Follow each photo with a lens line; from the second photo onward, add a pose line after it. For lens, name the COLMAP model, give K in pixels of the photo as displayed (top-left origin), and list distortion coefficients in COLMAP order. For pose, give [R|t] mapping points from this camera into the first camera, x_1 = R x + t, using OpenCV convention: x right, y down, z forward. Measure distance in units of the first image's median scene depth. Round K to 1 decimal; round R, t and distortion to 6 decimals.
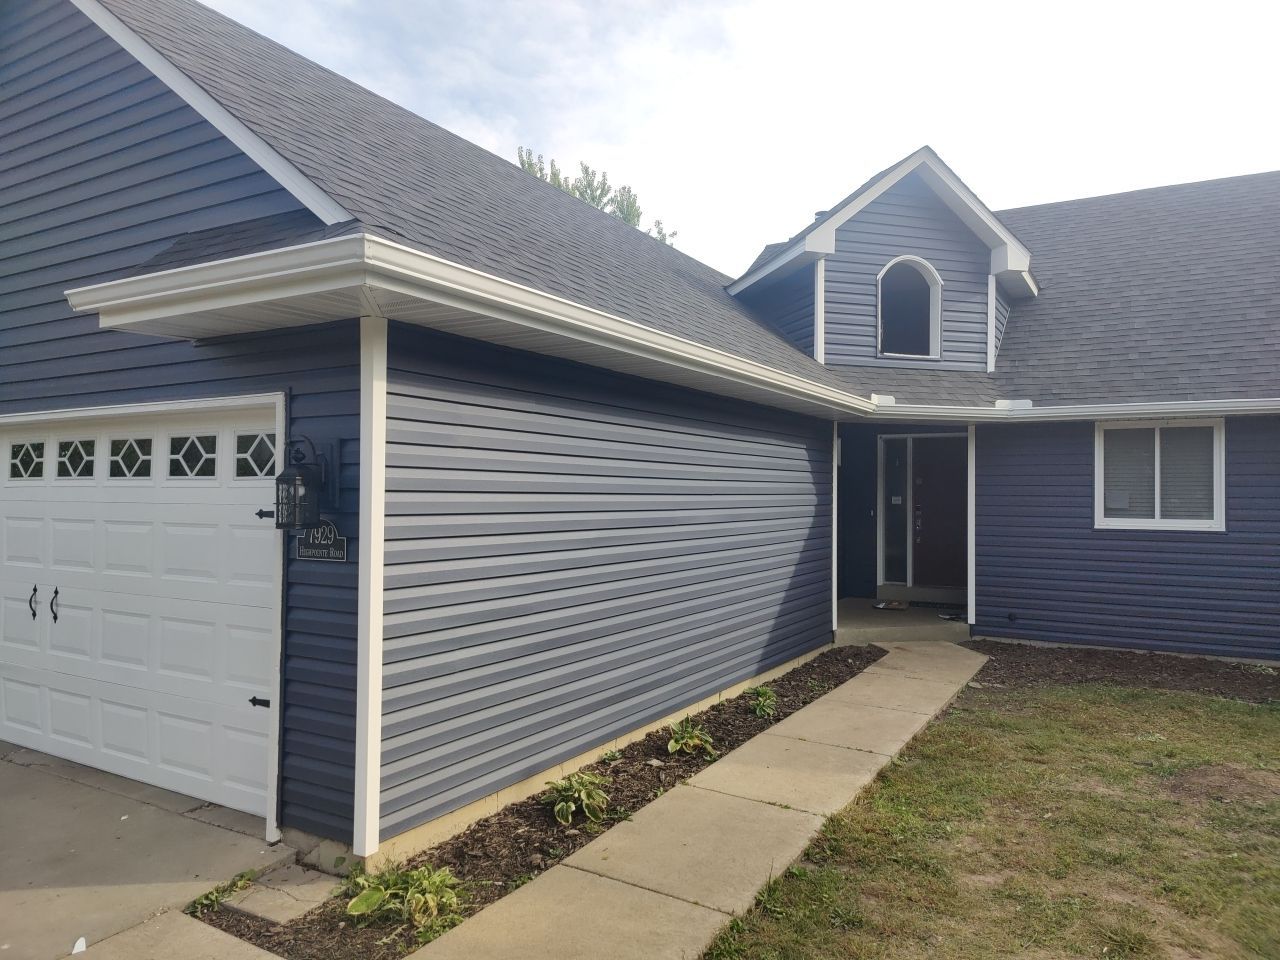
lens RADIAL K [[889.5, 0, 636.5], [0, 889.5, 475.5], [0, 0, 1]] dist [0.024748, -0.006931]
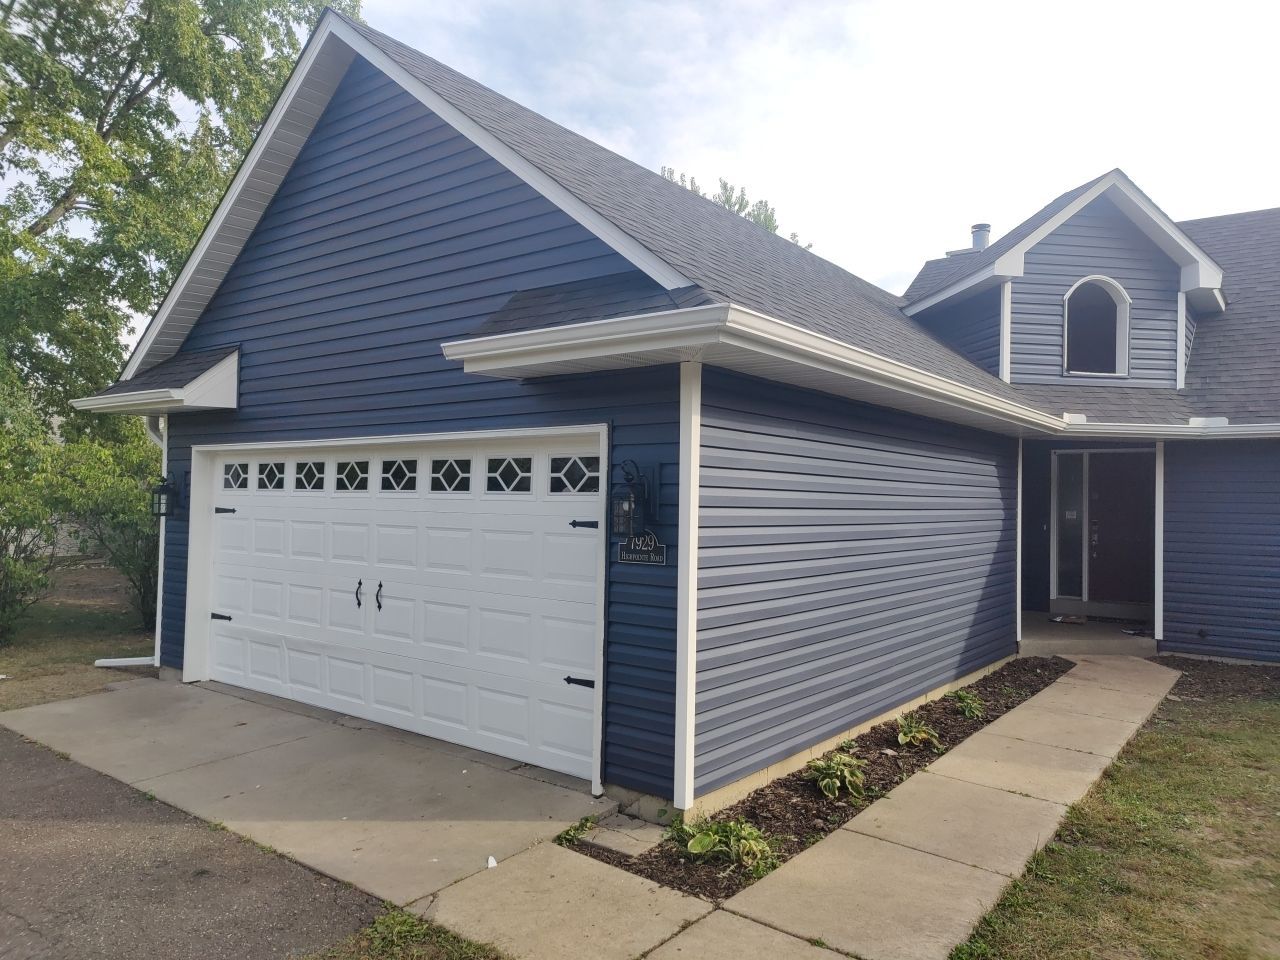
lens RADIAL K [[887.6, 0, 640.5], [0, 887.6, 481.4], [0, 0, 1]] dist [0.069010, -0.077756]
pose [[0.992693, 0.007528, -0.120428, -0.092598], [-0.007812, 0.999968, -0.001883, -0.006055], [0.120410, 0.002810, 0.992720, -0.086691]]
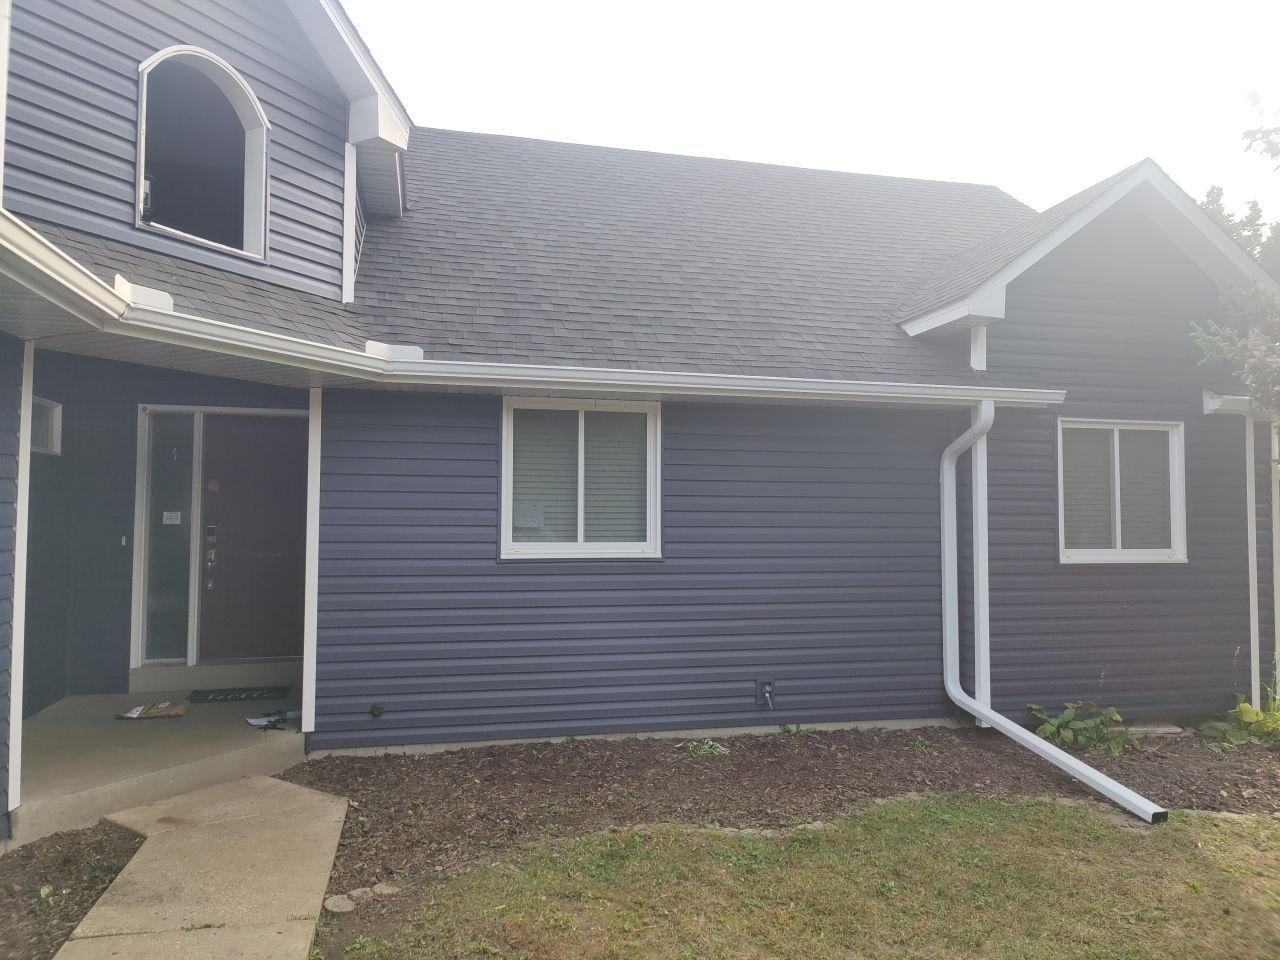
lens RADIAL K [[894.4, 0, 640.0], [0, 894.4, 480.0], [0, 0, 1]] dist [0.048494, -0.044978]
pose [[0.723566, 0.024411, 0.689824, 0.139435], [-0.013176, 0.999681, -0.021556, 0.015475], [-0.690130, 0.006508, 0.723656, 0.479071]]
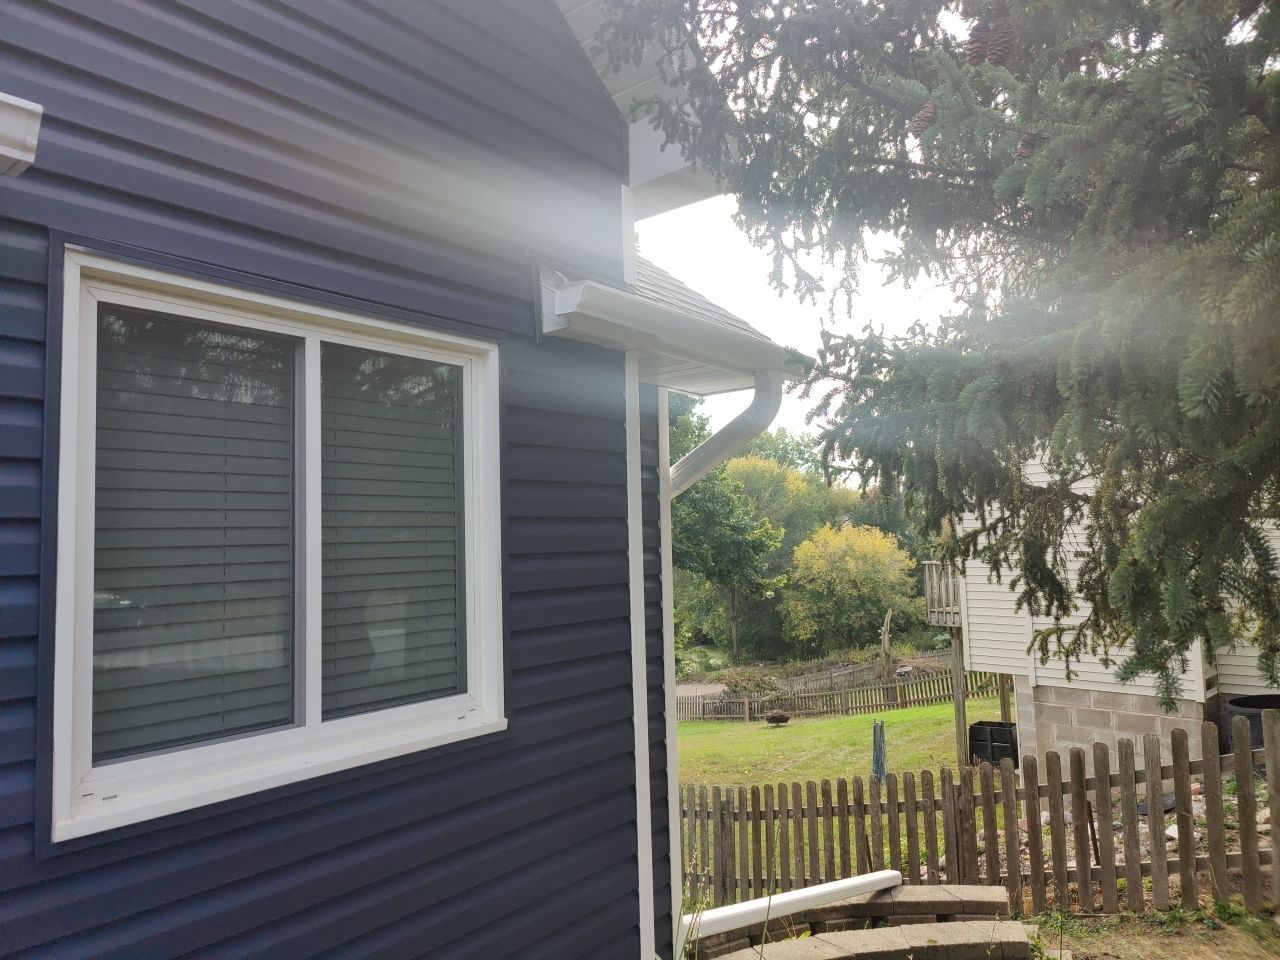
lens RADIAL K [[887.6, 0, 640.5], [0, 887.6, 481.4], [0, 0, 1]] dist [0.069010, -0.077756]
pose [[0.126845, 0.050079, 0.990658, 0.746628], [0.003155, 0.998699, -0.050890, 0.000642], [-0.991917, 0.009581, 0.126522, 0.640848]]
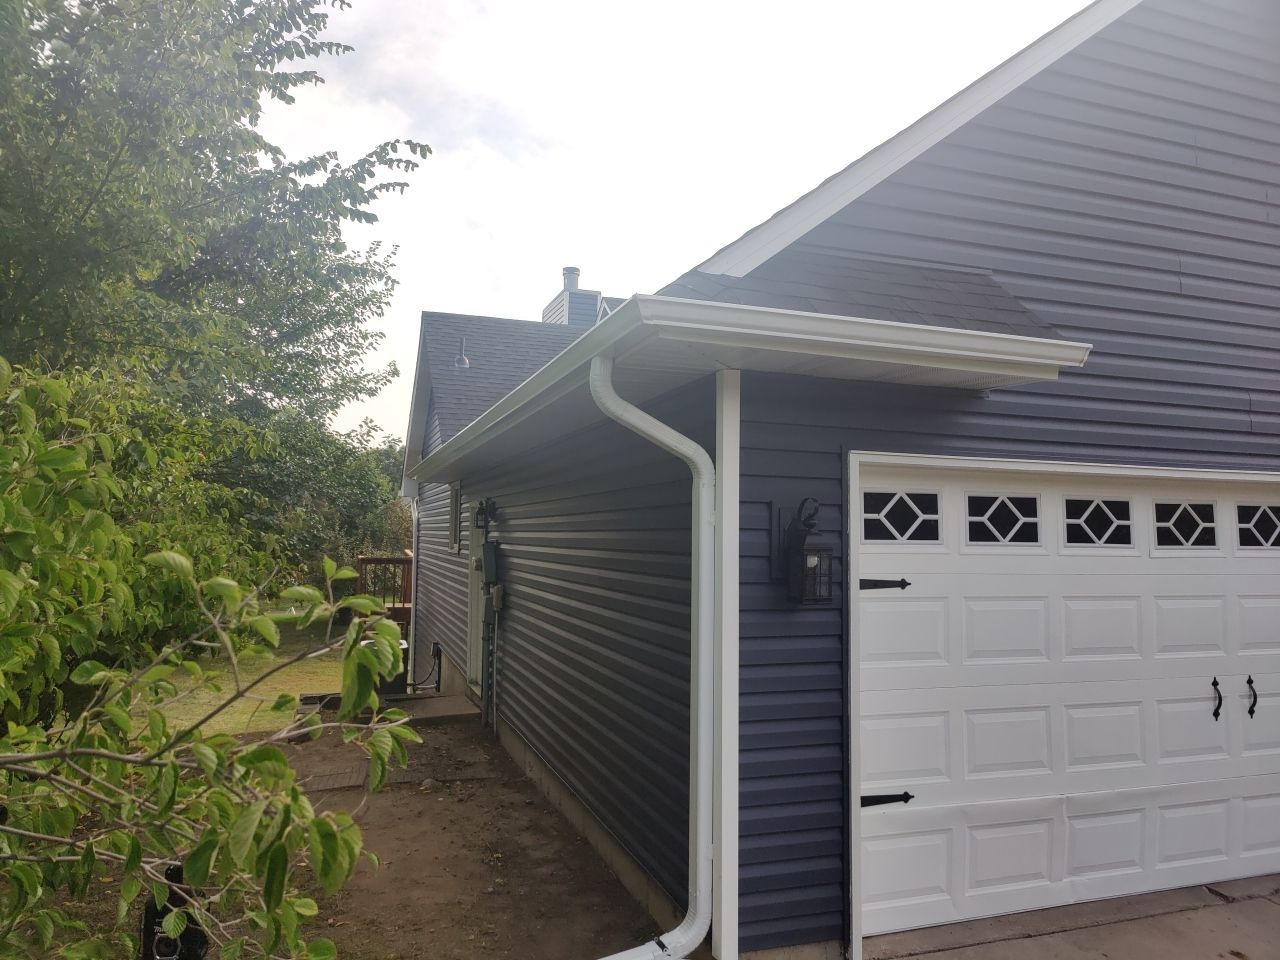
lens RADIAL K [[894.4, 0, 640.0], [0, 894.4, 480.0], [0, 0, 1]] dist [0.048494, -0.044978]
pose [[0.651039, 0.054123, 0.757112, -0.800872], [-0.024420, 0.998432, -0.050375, -0.002975], [-0.758652, 0.014307, 0.651340, 0.391530]]
